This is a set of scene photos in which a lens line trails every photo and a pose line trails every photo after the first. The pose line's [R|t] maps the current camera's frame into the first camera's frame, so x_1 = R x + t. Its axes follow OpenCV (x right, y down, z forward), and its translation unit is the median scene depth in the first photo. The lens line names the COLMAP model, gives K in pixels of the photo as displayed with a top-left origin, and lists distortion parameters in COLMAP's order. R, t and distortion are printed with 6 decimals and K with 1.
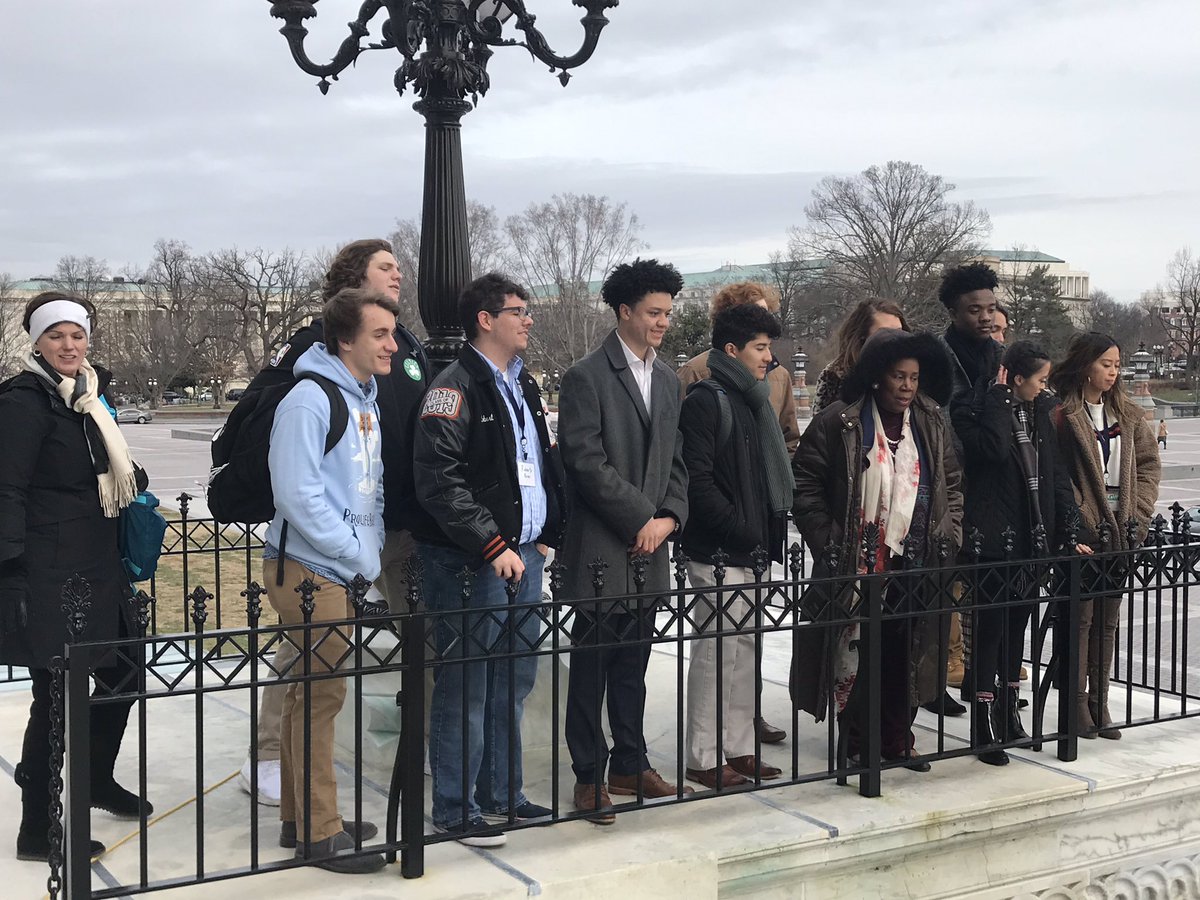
lens RADIAL K [[1662.0, 0, 598.6], [0, 1662.0, 464.3], [0, 0, 1]] dist [0.130981, -0.497945]
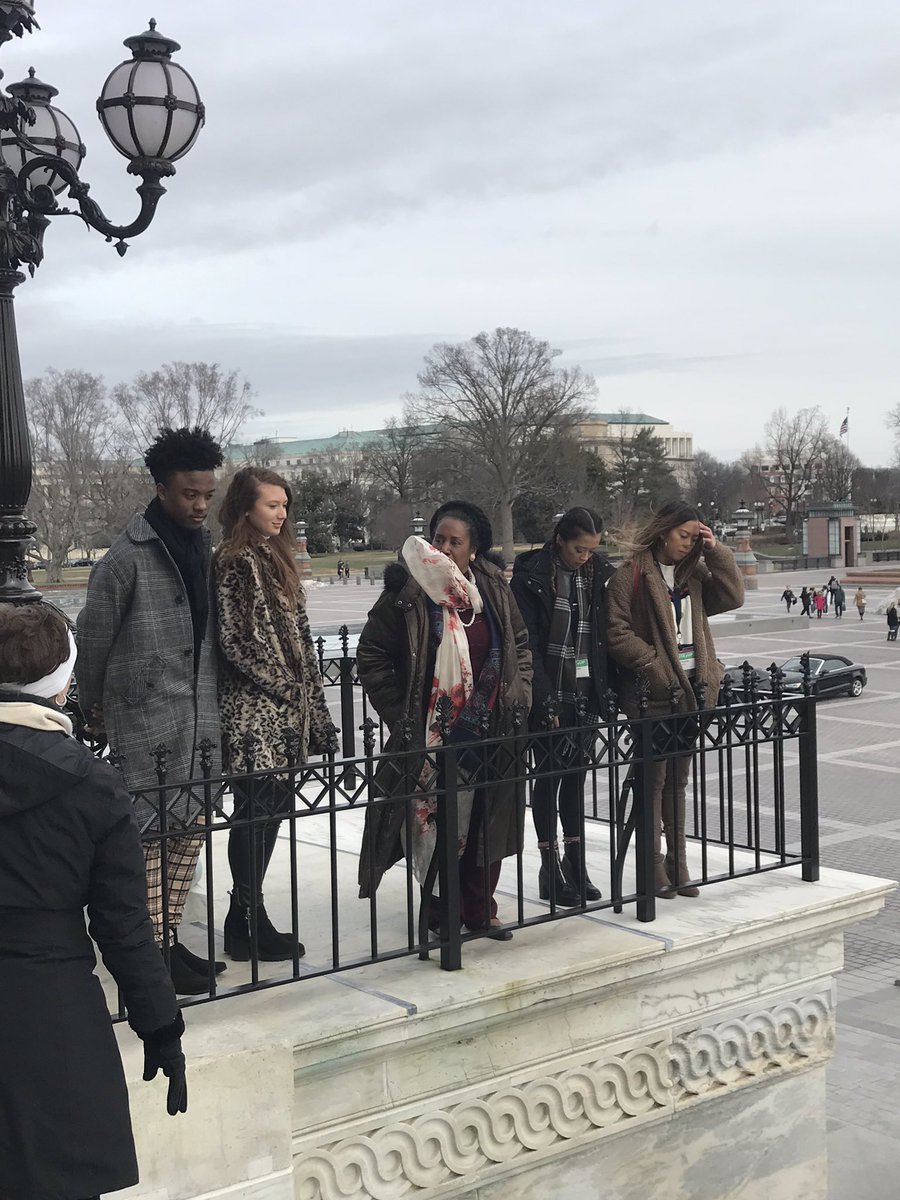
lens RADIAL K [[1662.9, 0, 447.6], [0, 1662.9, 615.3], [0, 0, 1]] dist [0.163714, -0.672378]
pose [[0.990360, -0.031496, 0.134891, 0.028687], [0.032737, 0.999440, -0.006990, -0.004648], [-0.134595, 0.011339, 0.990836, 0.010447]]
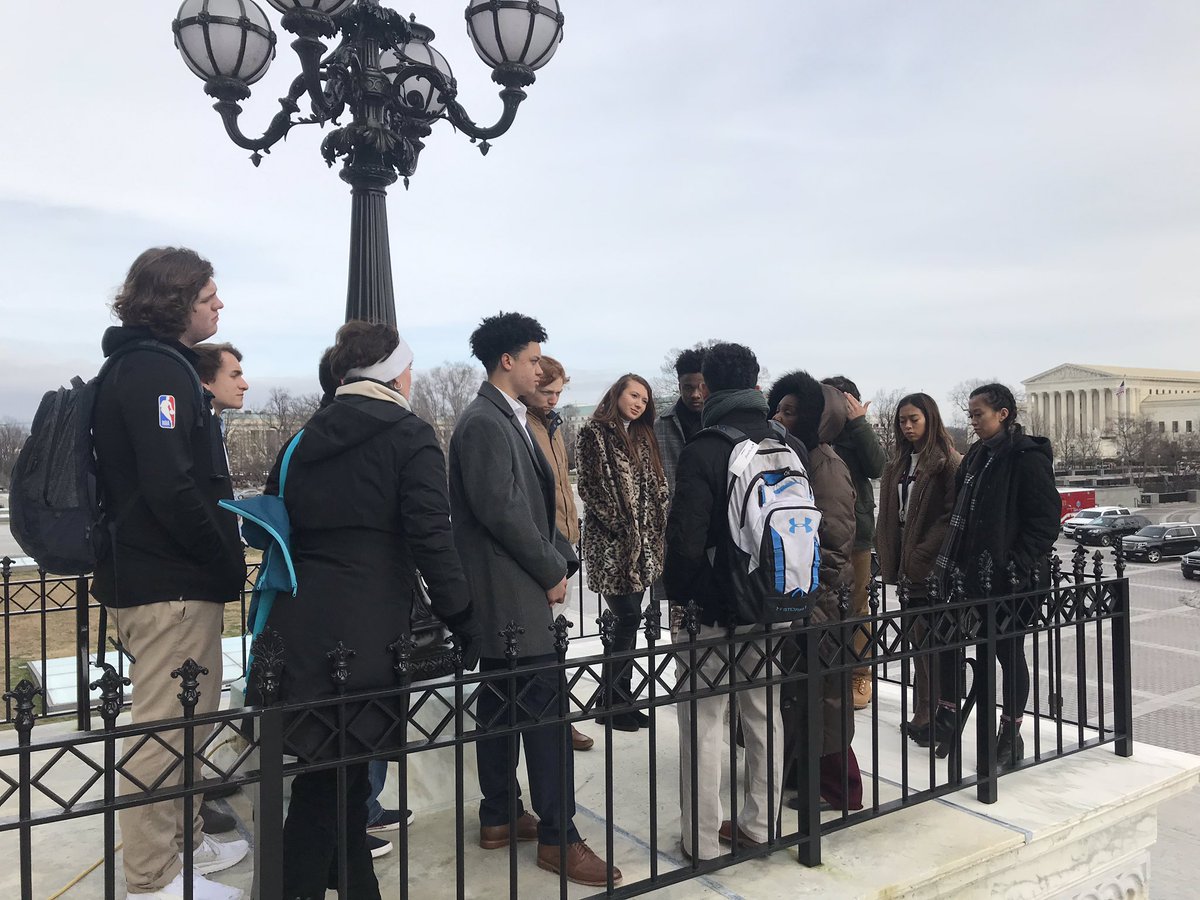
lens RADIAL K [[985.2, 0, 583.5], [0, 985.2, 454.5], [0, 0, 1]] dist [-0.012784, 0.009261]
pose [[0.998974, -0.011292, 0.043860, 0.012182], [0.014174, 0.997721, -0.065969, 0.003089], [-0.043015, 0.066523, 0.996857, 0.388852]]
